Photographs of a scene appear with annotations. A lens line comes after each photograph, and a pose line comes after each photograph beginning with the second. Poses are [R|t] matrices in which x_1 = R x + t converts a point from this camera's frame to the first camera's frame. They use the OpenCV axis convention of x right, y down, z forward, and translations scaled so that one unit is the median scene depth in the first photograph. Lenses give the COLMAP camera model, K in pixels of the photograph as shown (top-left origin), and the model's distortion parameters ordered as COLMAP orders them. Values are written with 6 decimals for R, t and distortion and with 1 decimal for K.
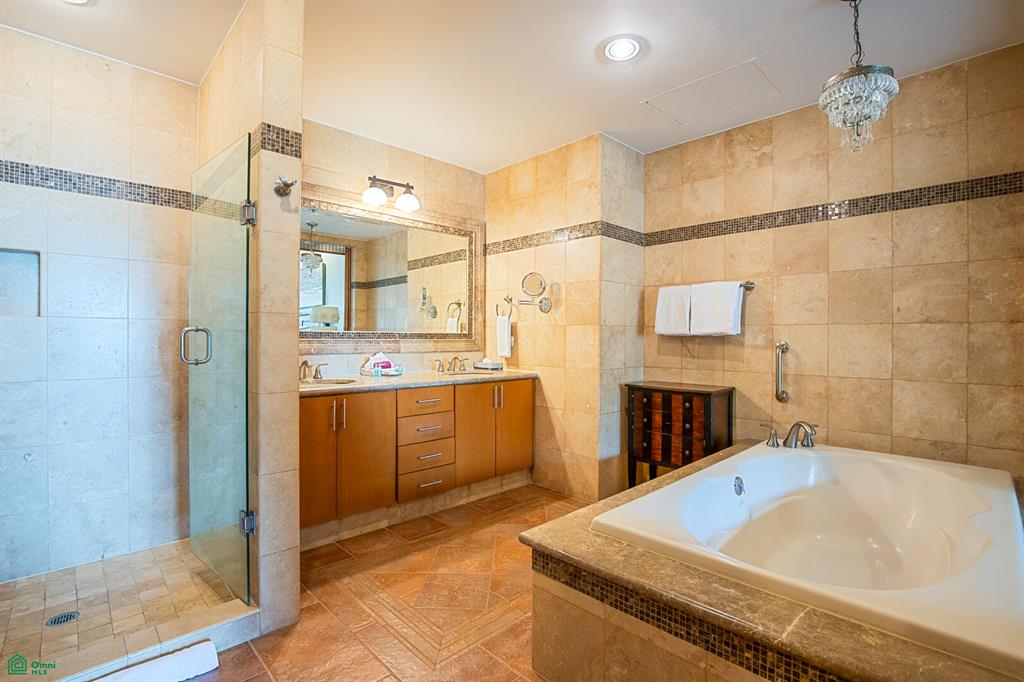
lens RADIAL K [[472.0, 0, 516.3], [0, 472.0, 338.0], [0, 0, 1]] dist [-0.027220, 0.001357]
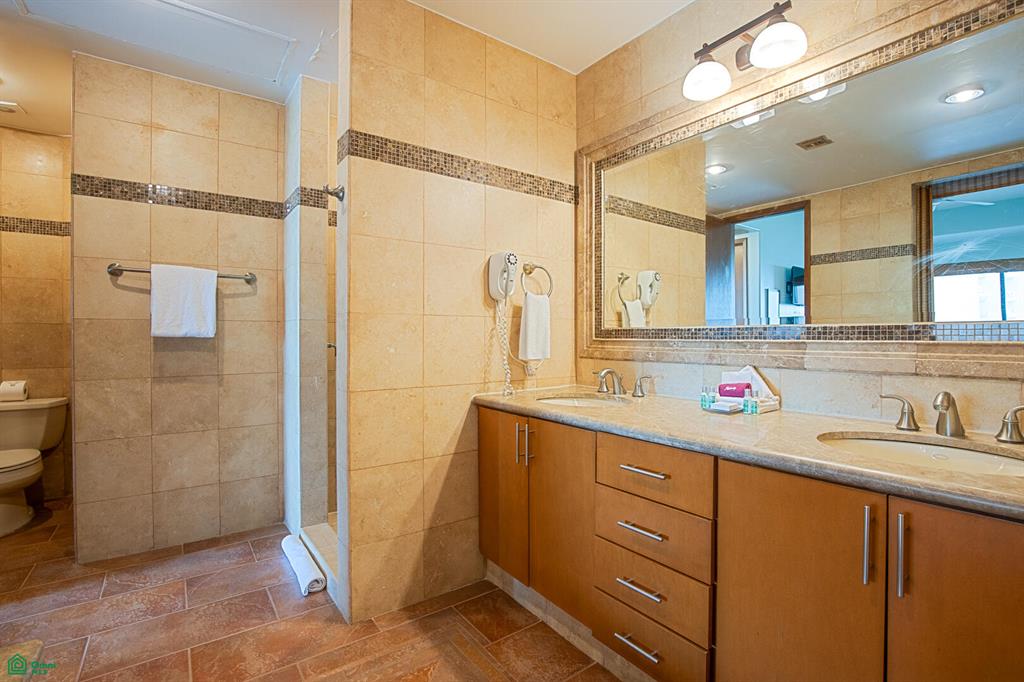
lens RADIAL K [[472.0, 0, 516.3], [0, 472.0, 338.0], [0, 0, 1]] dist [-0.027220, 0.001357]
pose [[-0.134253, -0.001294, -0.990946, 0.270940], [-0.000787, 0.999999, -0.001199, 0.001132], [0.990947, 0.000619, -0.134254, 0.862287]]
